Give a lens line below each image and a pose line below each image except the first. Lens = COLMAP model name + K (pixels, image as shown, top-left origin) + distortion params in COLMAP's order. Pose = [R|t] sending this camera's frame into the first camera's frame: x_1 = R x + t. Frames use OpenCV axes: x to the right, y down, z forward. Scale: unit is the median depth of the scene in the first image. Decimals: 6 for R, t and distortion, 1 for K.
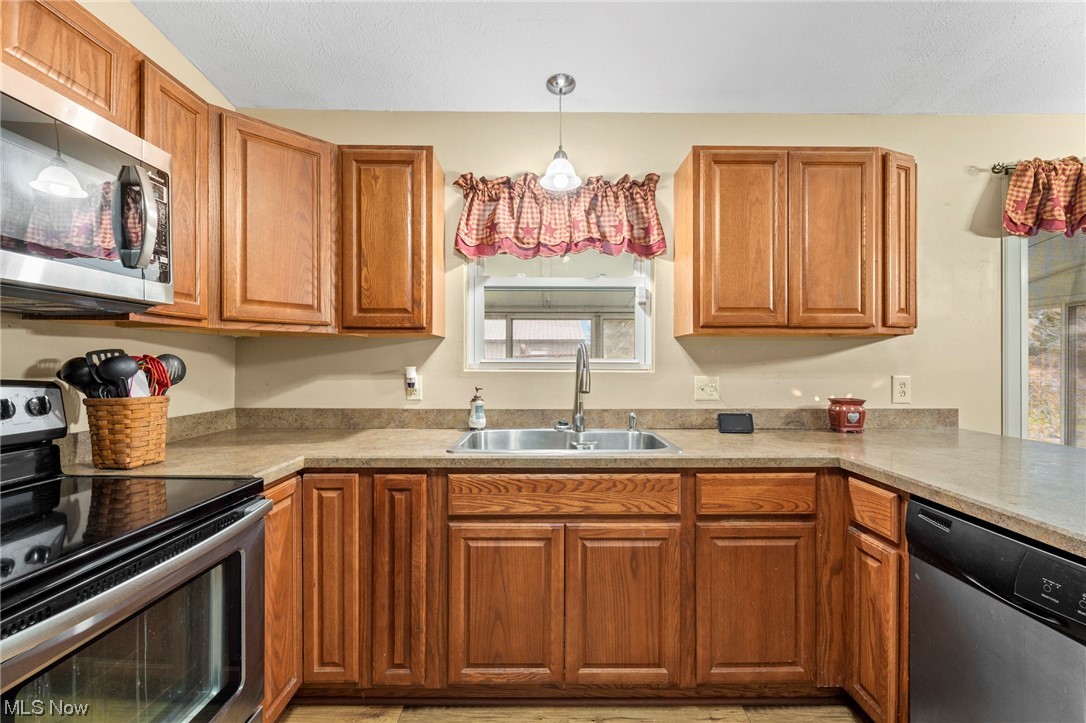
lens RADIAL K [[480.5, 0, 545.8], [0, 480.5, 363.5], [0, 0, 1]] dist [0.001393, -0.000293]
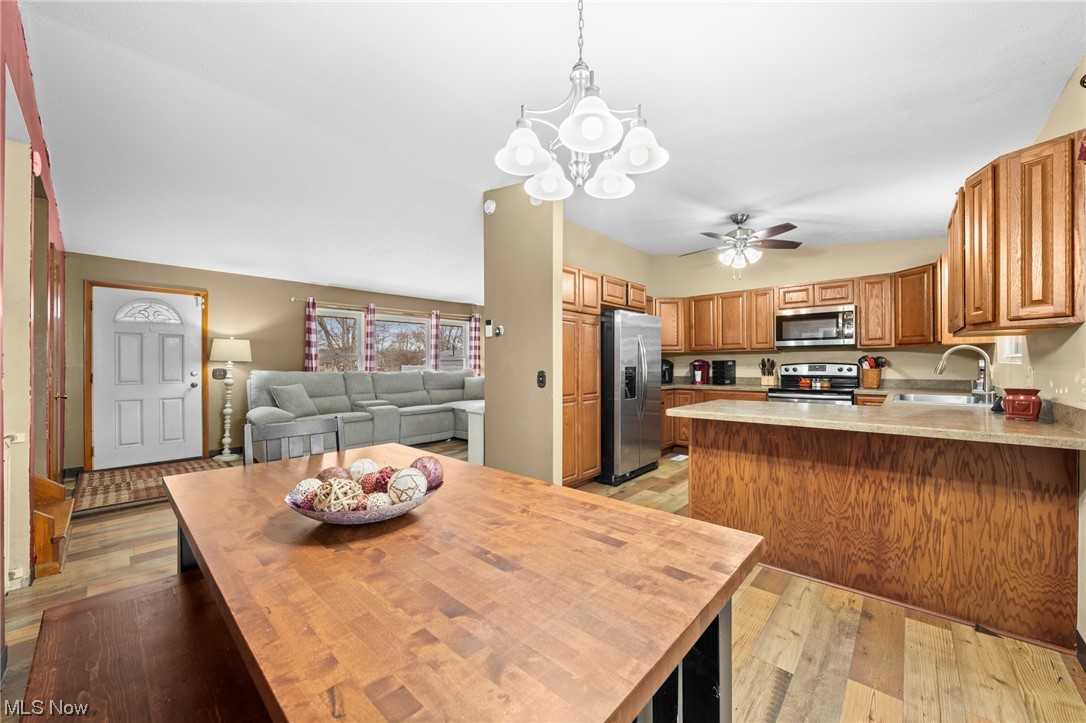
lens RADIAL K [[401.7, 0, 546.2], [0, 401.7, 364.0], [0, 0, 1]] dist [-0.003728, -0.000119]
pose [[-0.673888, 0.003276, -0.738826, 2.205675], [0.000948, 0.999993, 0.003569, 0.016172], [0.738832, 0.001705, -0.673887, 0.913429]]
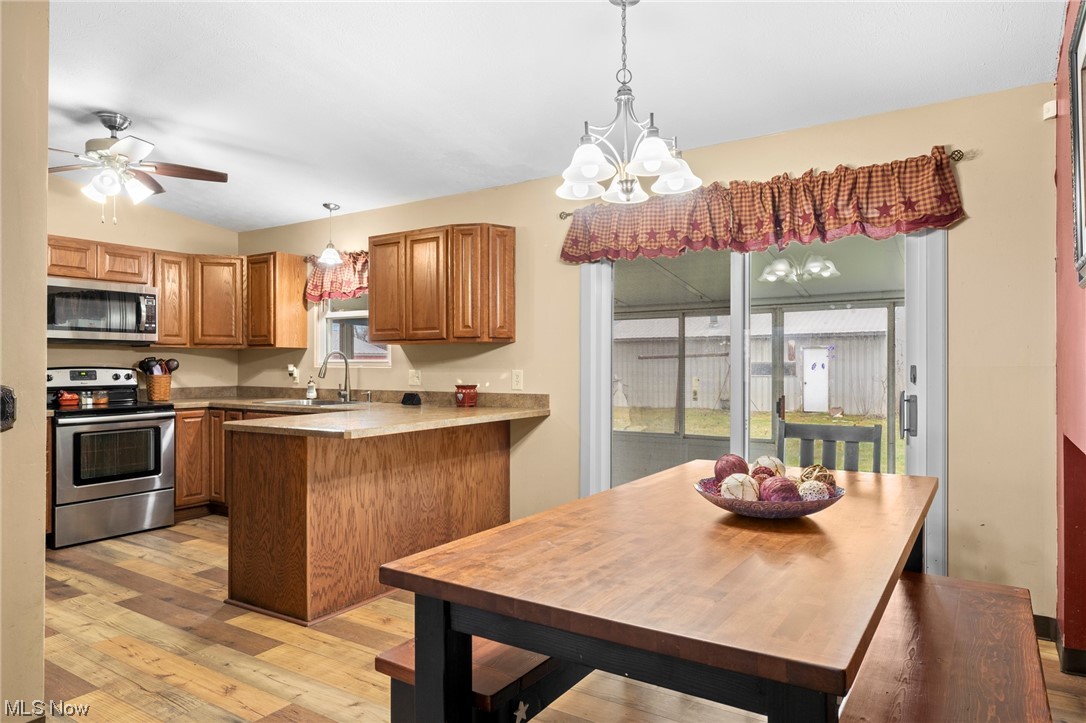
lens RADIAL K [[673.9, 0, 544.3], [0, 673.9, 365.4], [0, 0, 1]] dist [0.004308, -0.001157]
pose [[0.831779, -0.002163, -0.555102, 2.225318], [-0.000330, 0.999990, -0.004390, 0.023931], [0.555106, 0.003835, 0.831771, -0.685774]]
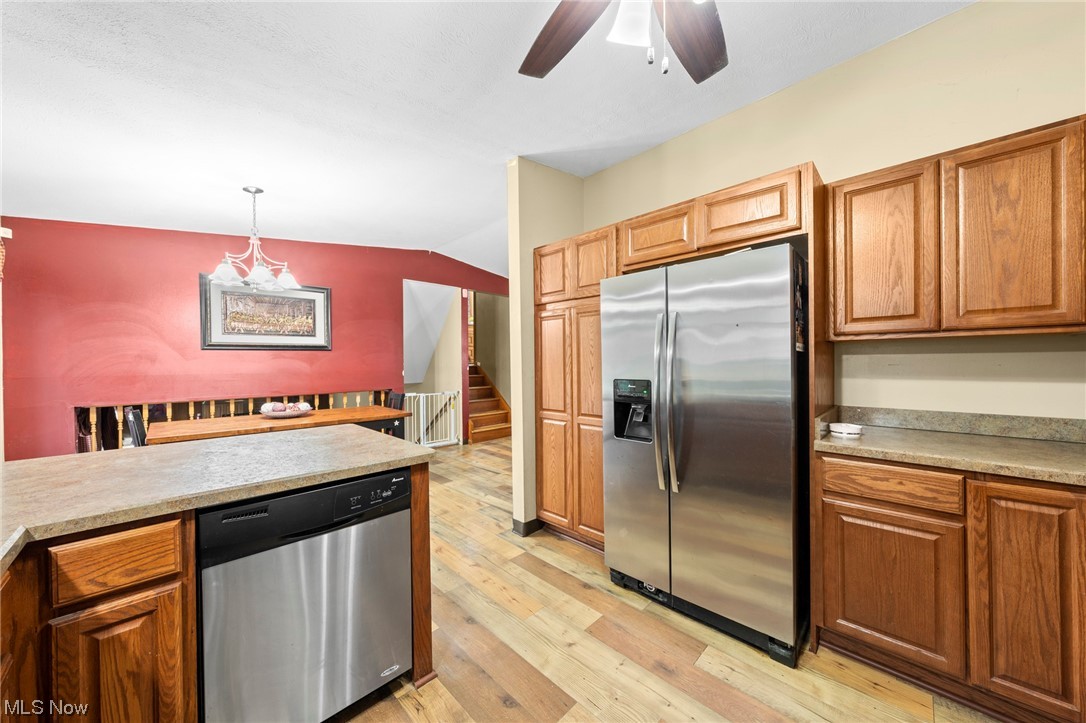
lens RADIAL K [[375.1, 0, 546.1], [0, 375.1, 362.9], [0, 0, 1]] dist [-0.004870, 0.000050]
pose [[-0.711691, 0.005580, 0.702471, -0.192613], [0.012974, 0.999902, 0.005201, -0.014737], [-0.702373, 0.012815, -0.711693, 0.721777]]
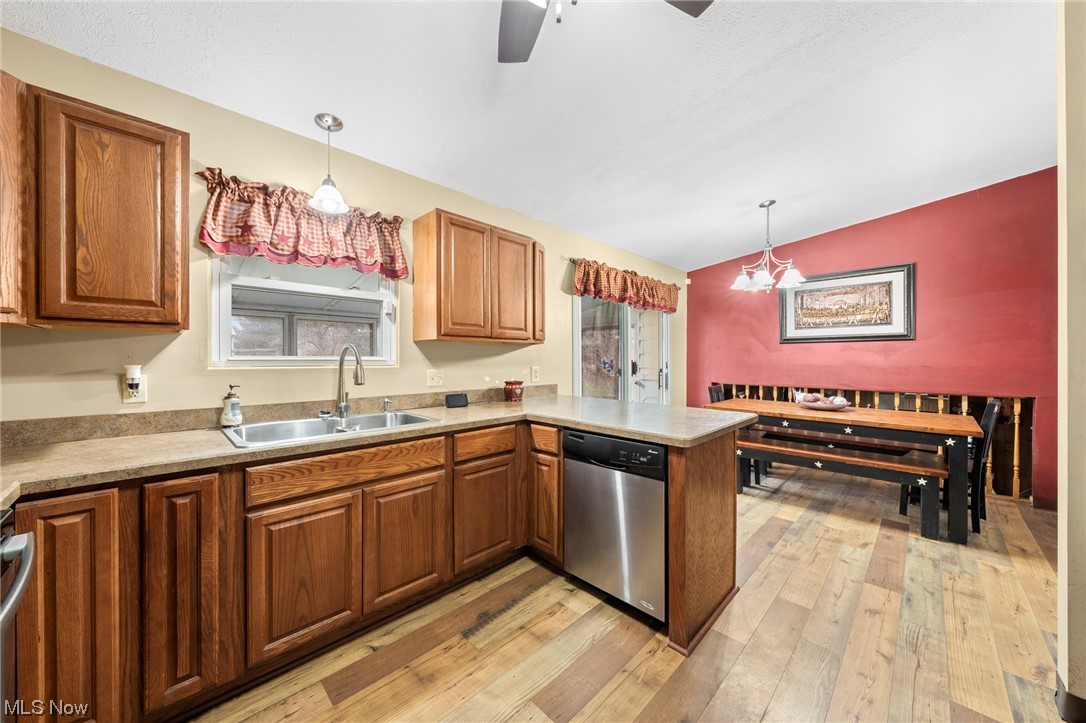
lens RADIAL K [[389.5, 0, 547.3], [0, 389.5, 359.2], [0, 0, 1]] dist [-0.001977, -0.000075]
pose [[0.704223, -0.001435, 0.709977, -0.287574], [0.001325, 0.999999, 0.000706, -0.004251], [-0.709977, 0.000444, 0.704225, -0.047630]]
